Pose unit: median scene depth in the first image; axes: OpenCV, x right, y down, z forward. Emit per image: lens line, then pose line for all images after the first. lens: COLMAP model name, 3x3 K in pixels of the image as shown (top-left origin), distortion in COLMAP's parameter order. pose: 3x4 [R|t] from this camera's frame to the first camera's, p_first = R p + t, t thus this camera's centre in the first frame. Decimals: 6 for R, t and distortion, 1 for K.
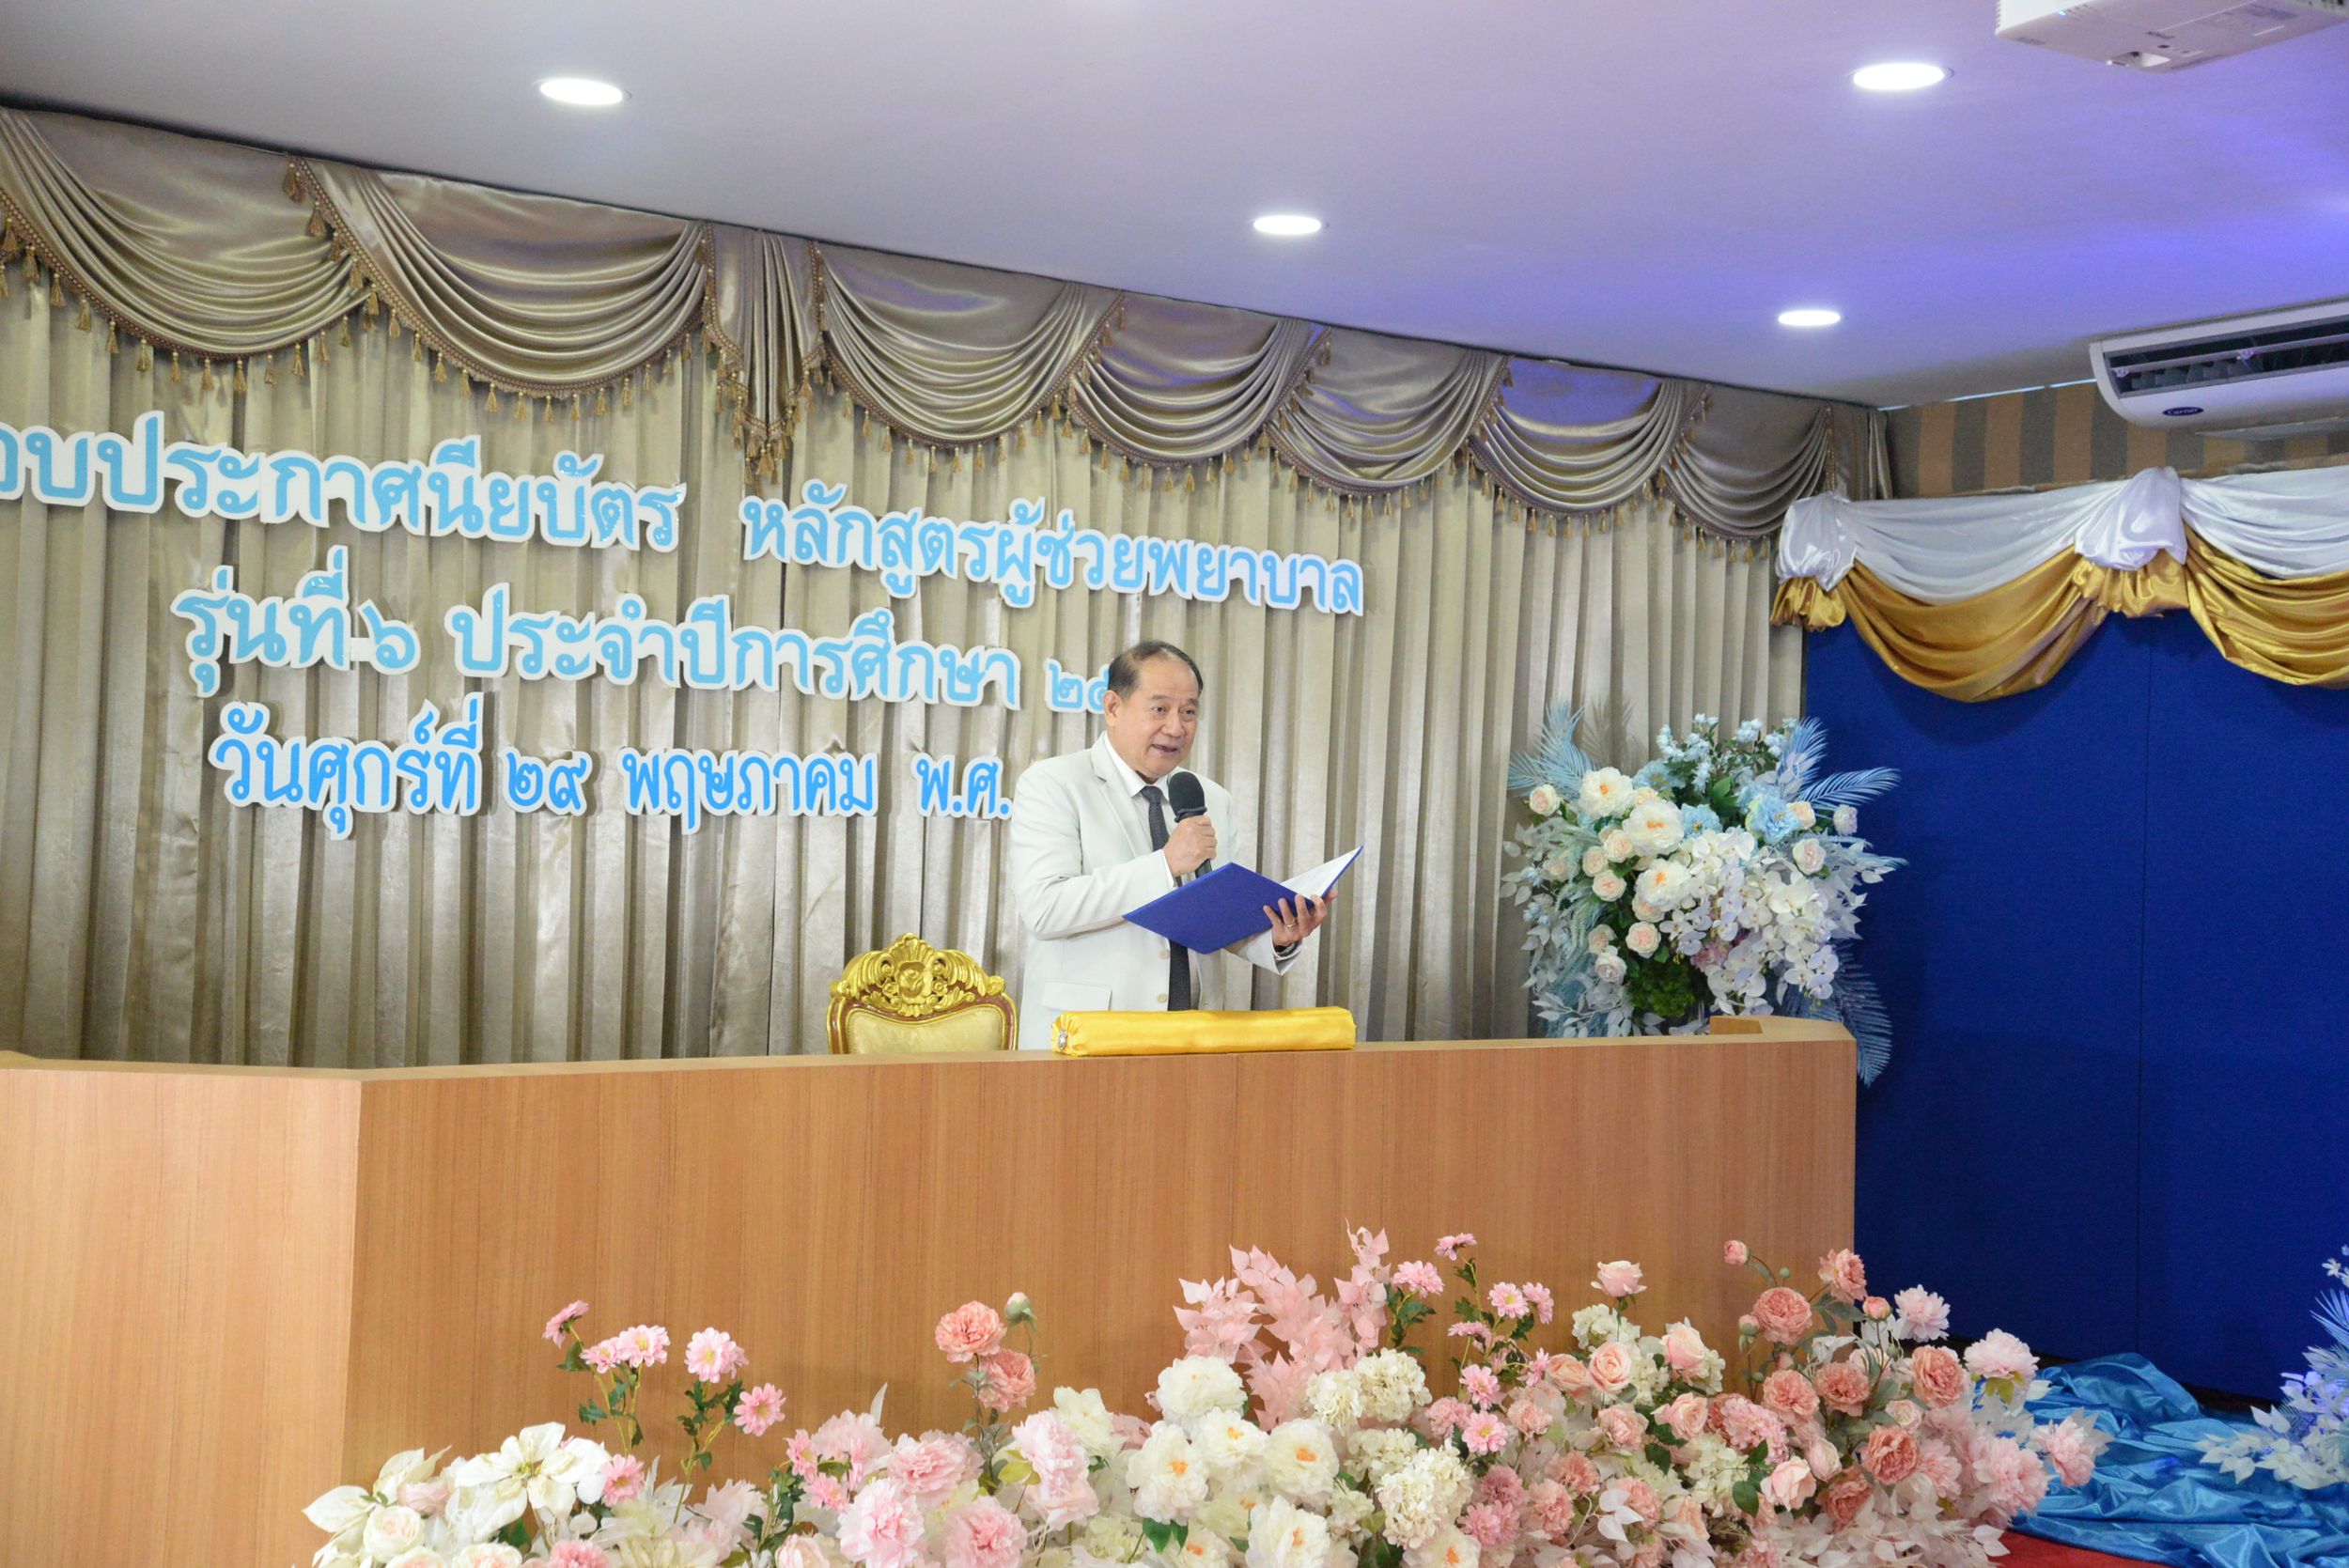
lens RADIAL K [[2996.6, 0, 1121.1], [0, 2996.6, 763.0], [0, 0, 1]] dist [0.232820, 0.000000]
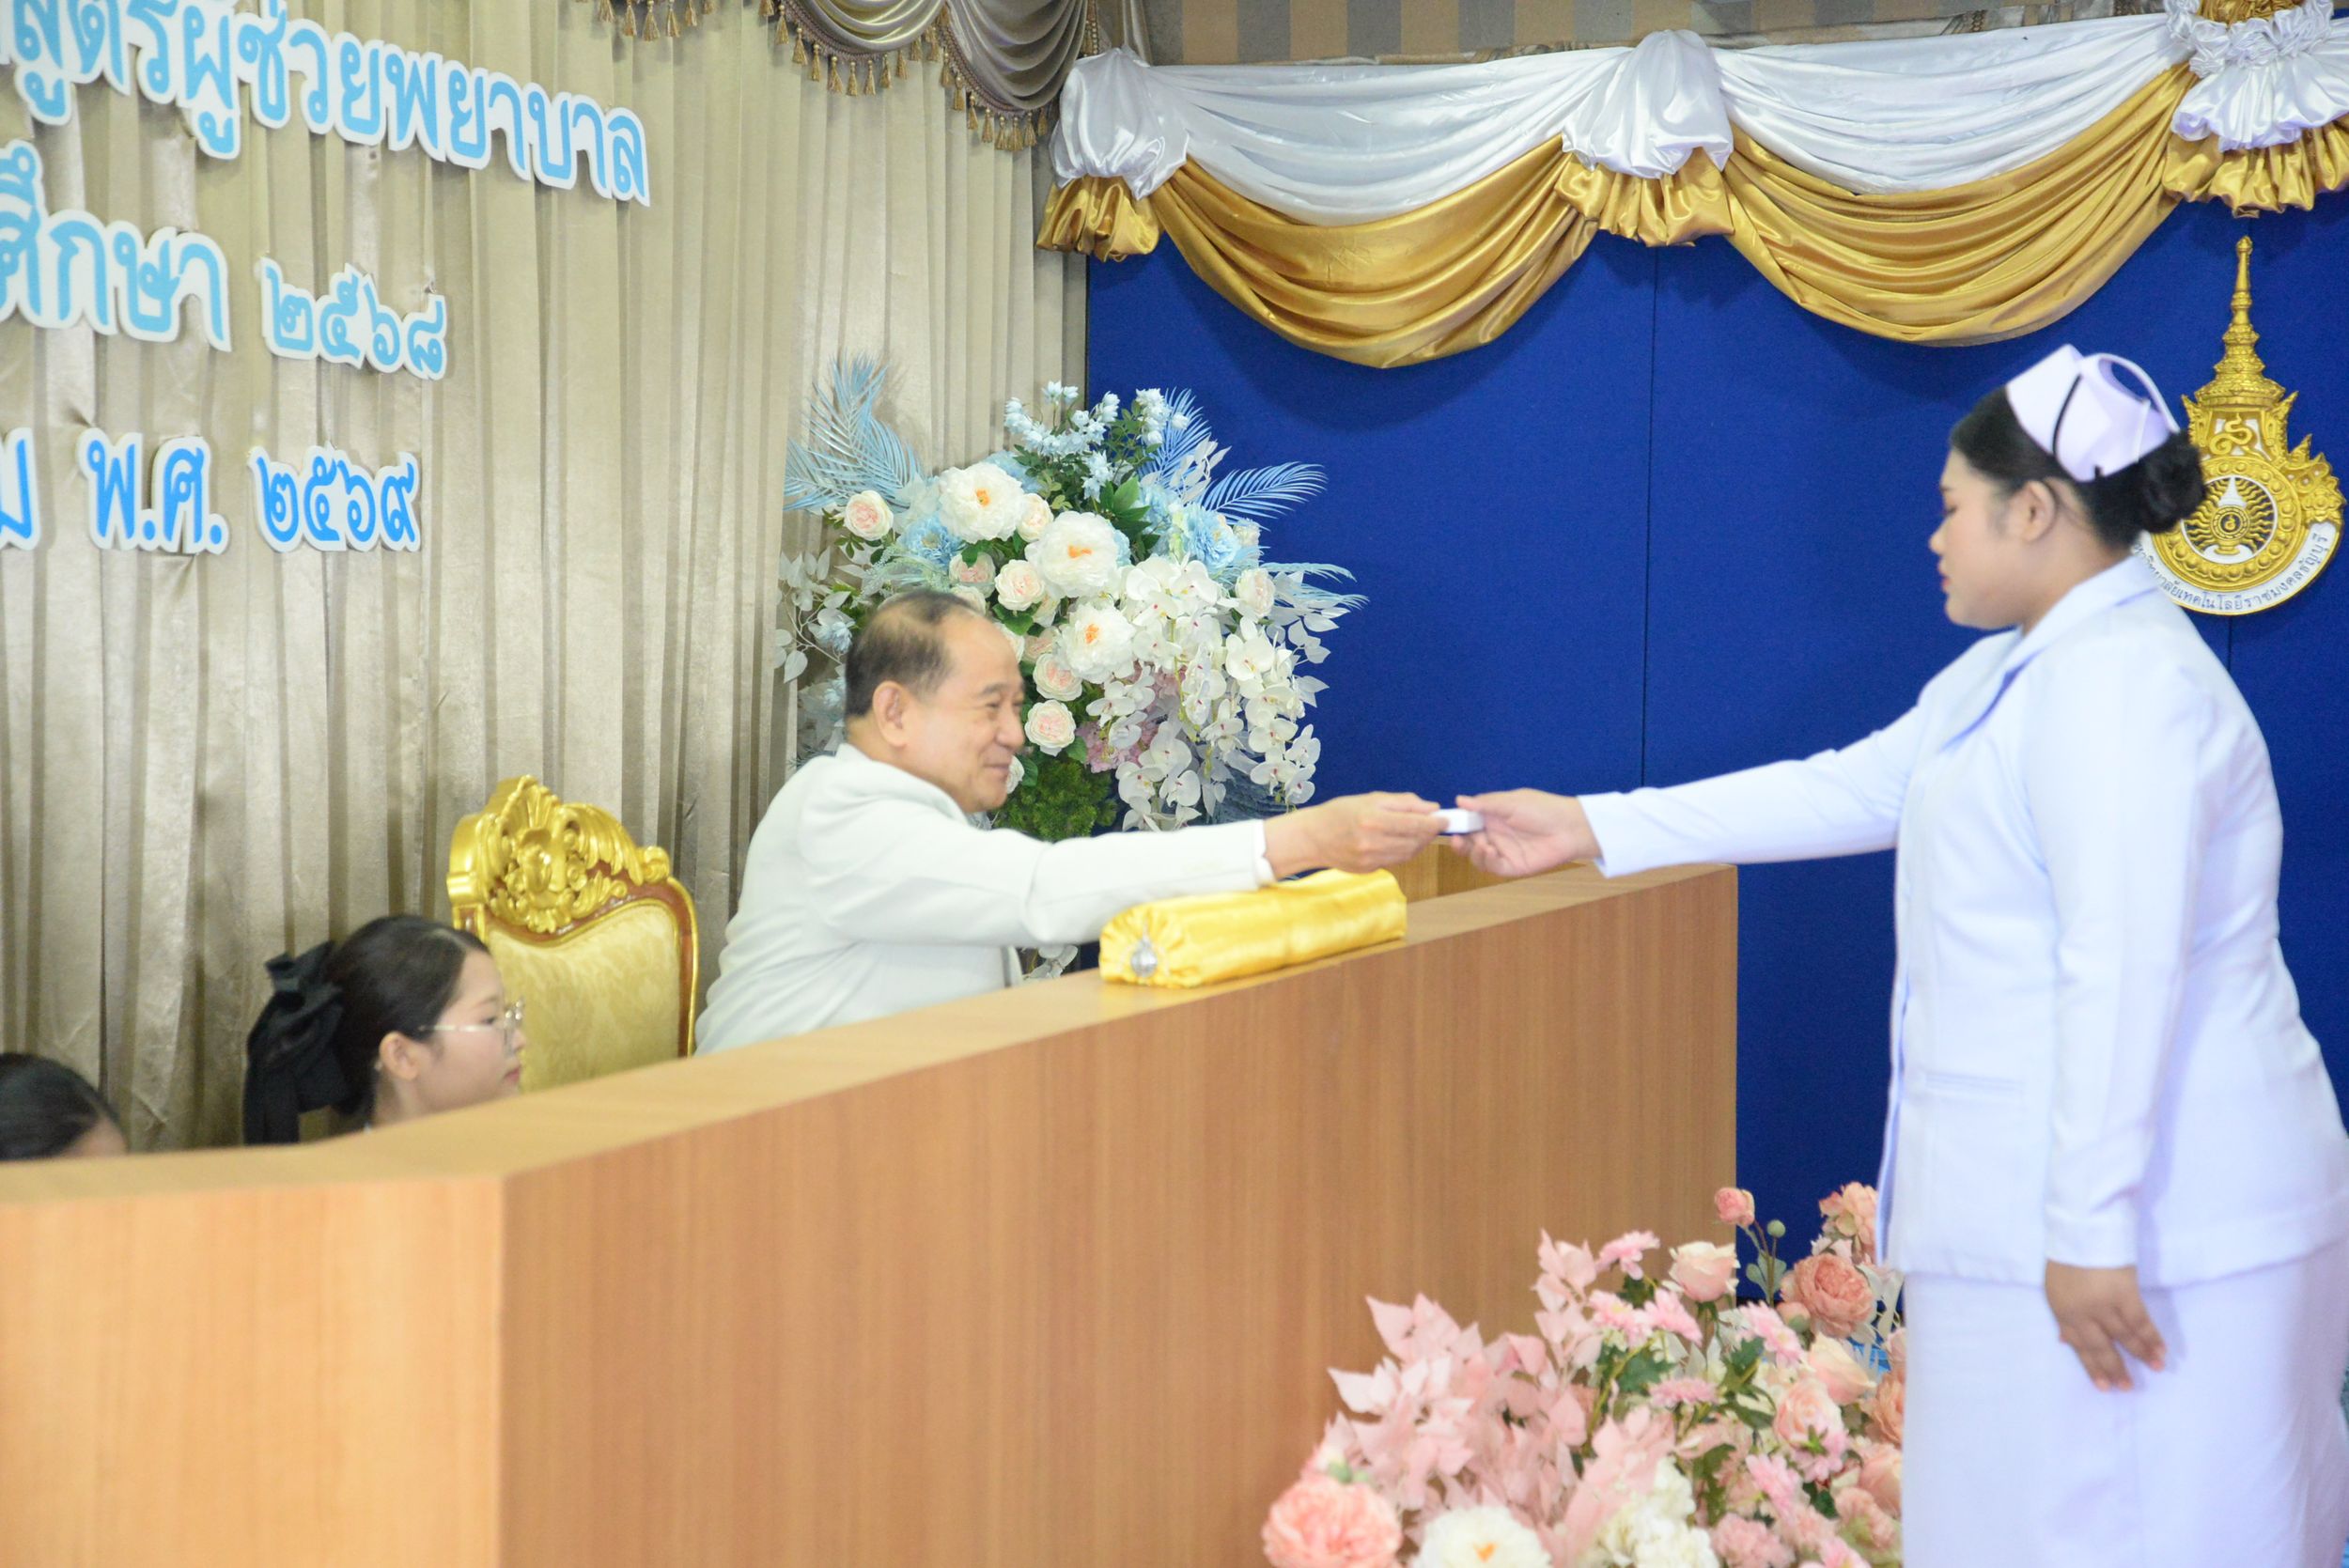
lens RADIAL K [[3965.8, 0, 1130.6], [0, 3965.8, 759.4], [0, 0, 1]] dist [0.509513, 0.000000]
pose [[0.850119, -0.041693, 0.524938, -0.296930], [0.002984, 0.997226, 0.074371, 0.001536], [-0.526582, -0.061658, 0.847885, 0.291078]]
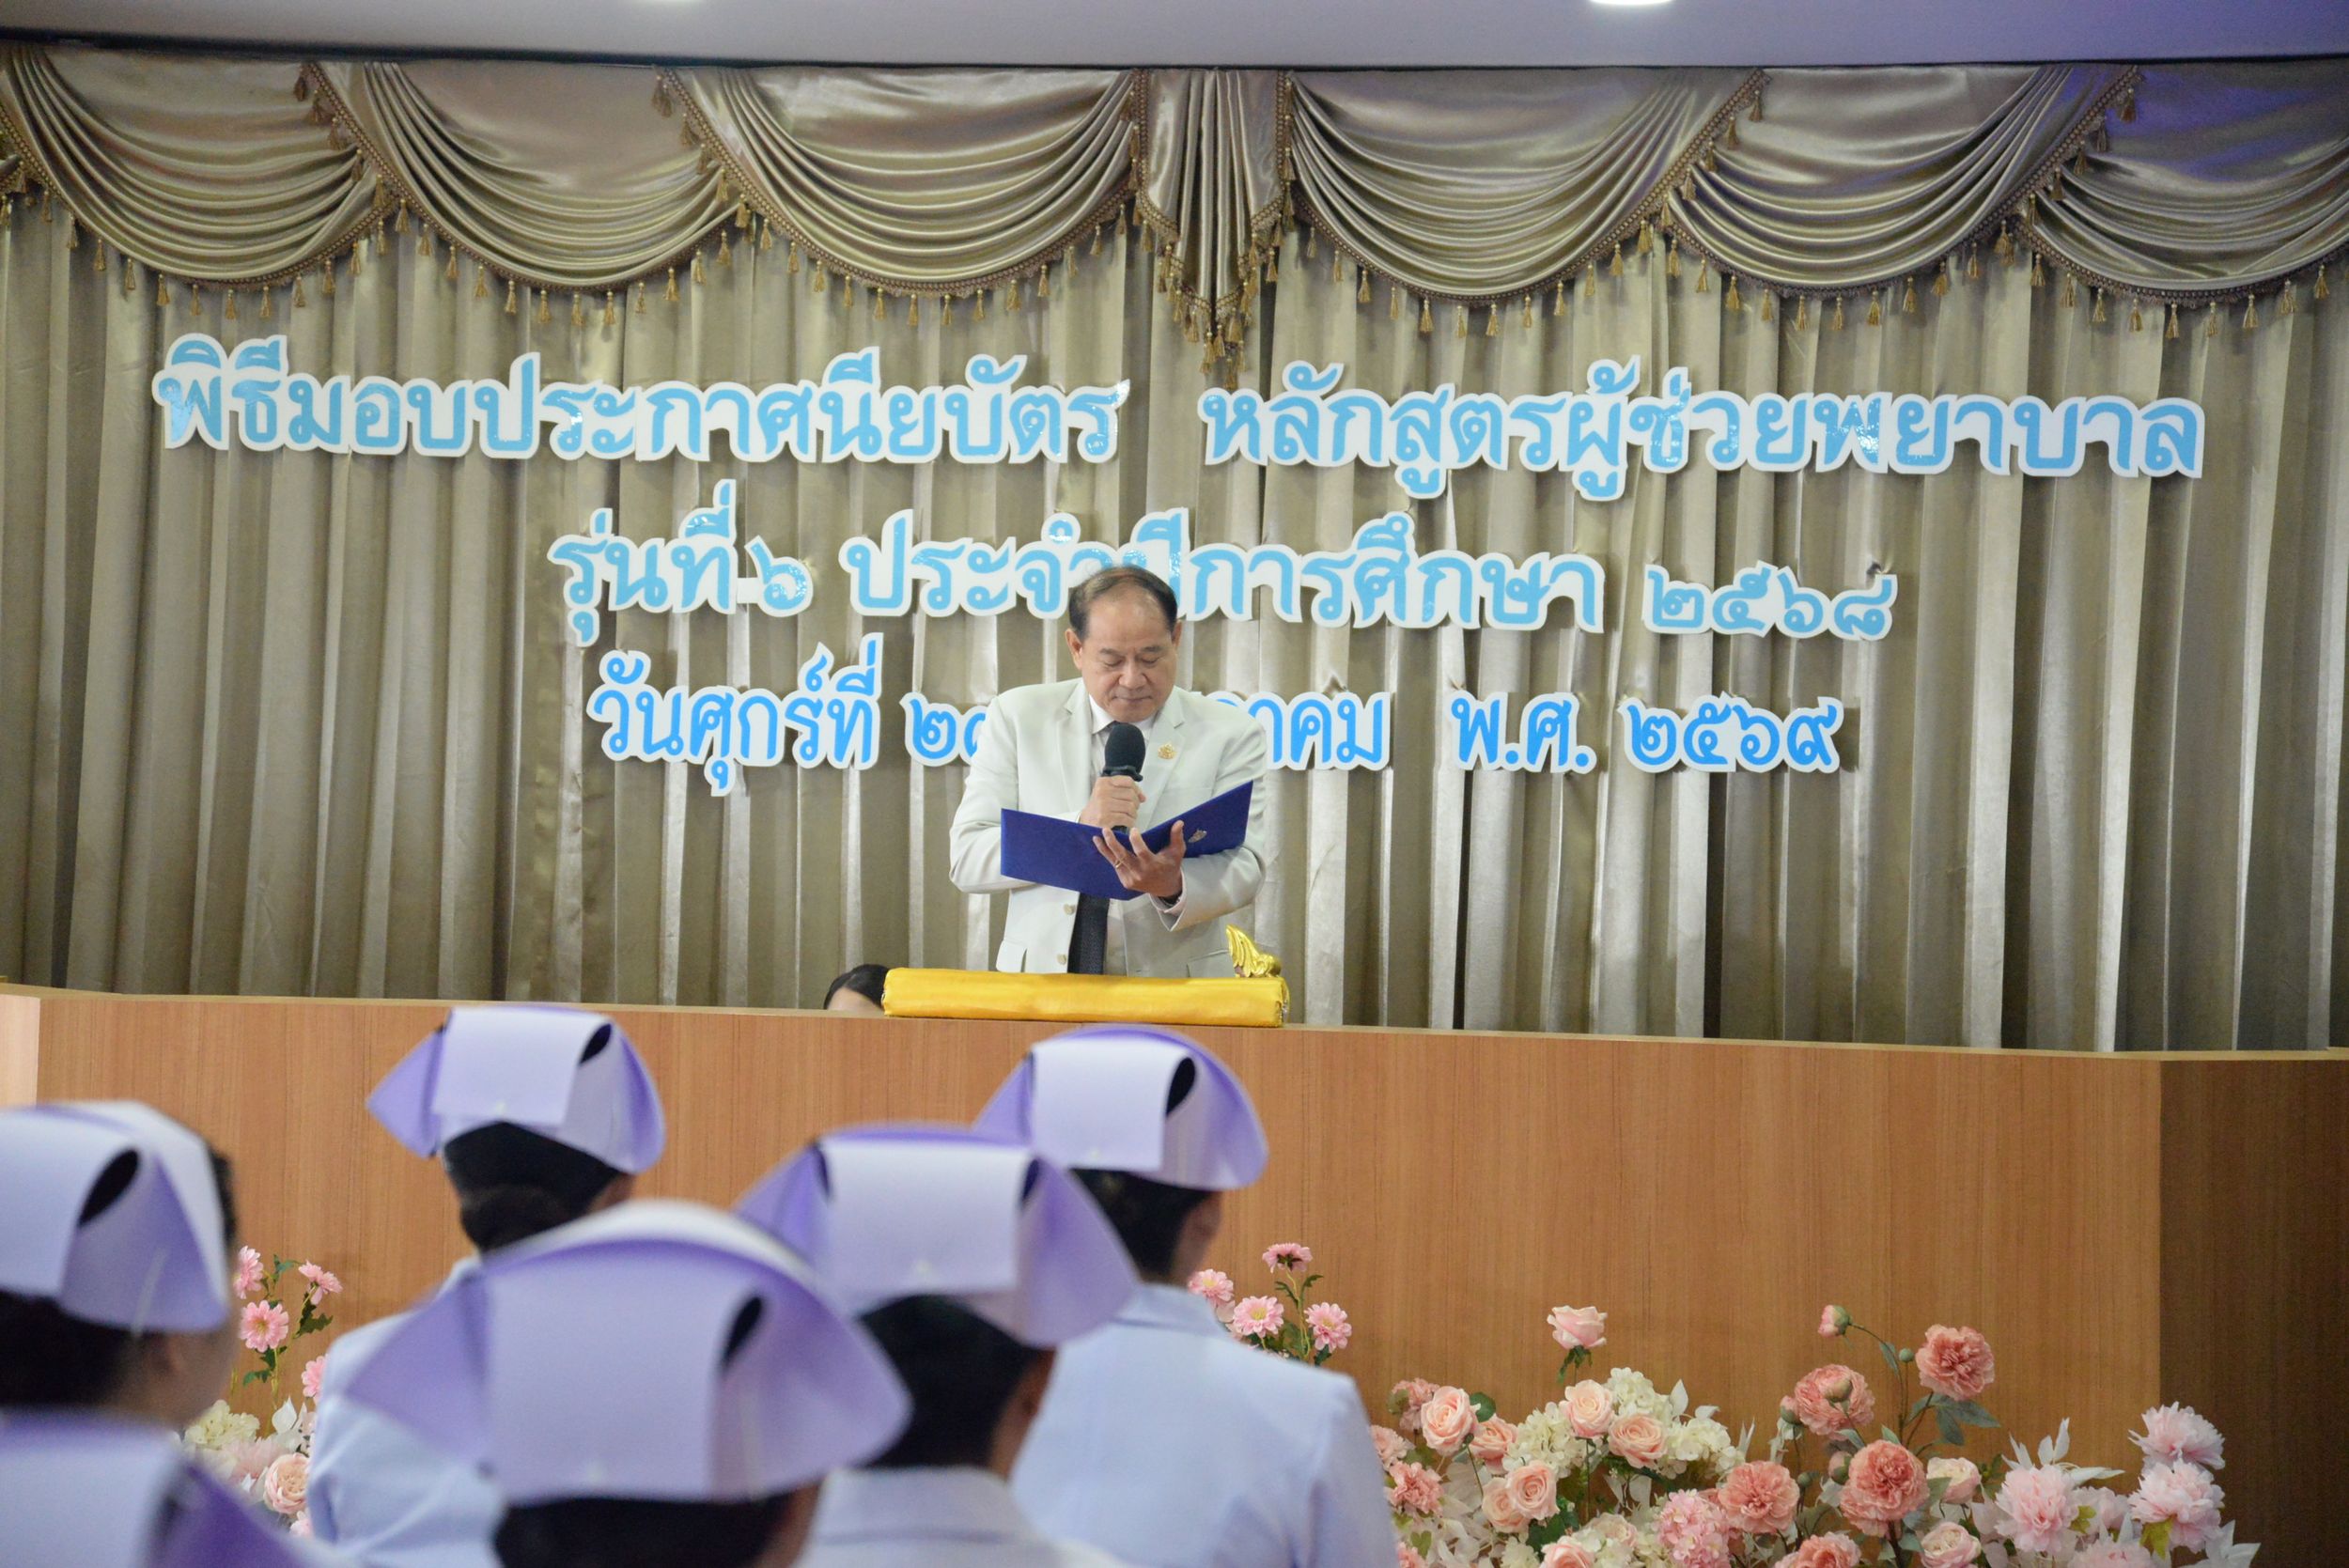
lens RADIAL K [[5288.9, 0, 1171.7], [0, 5288.9, 773.4], [0, 0, 1]] dist [0.715580, 0.000000]
pose [[0.731131, -0.006541, -0.682206, 0.853892], [0.013267, 0.999901, 0.004632, 0.011325], [0.682108, -0.012437, 0.731146, -0.088566]]
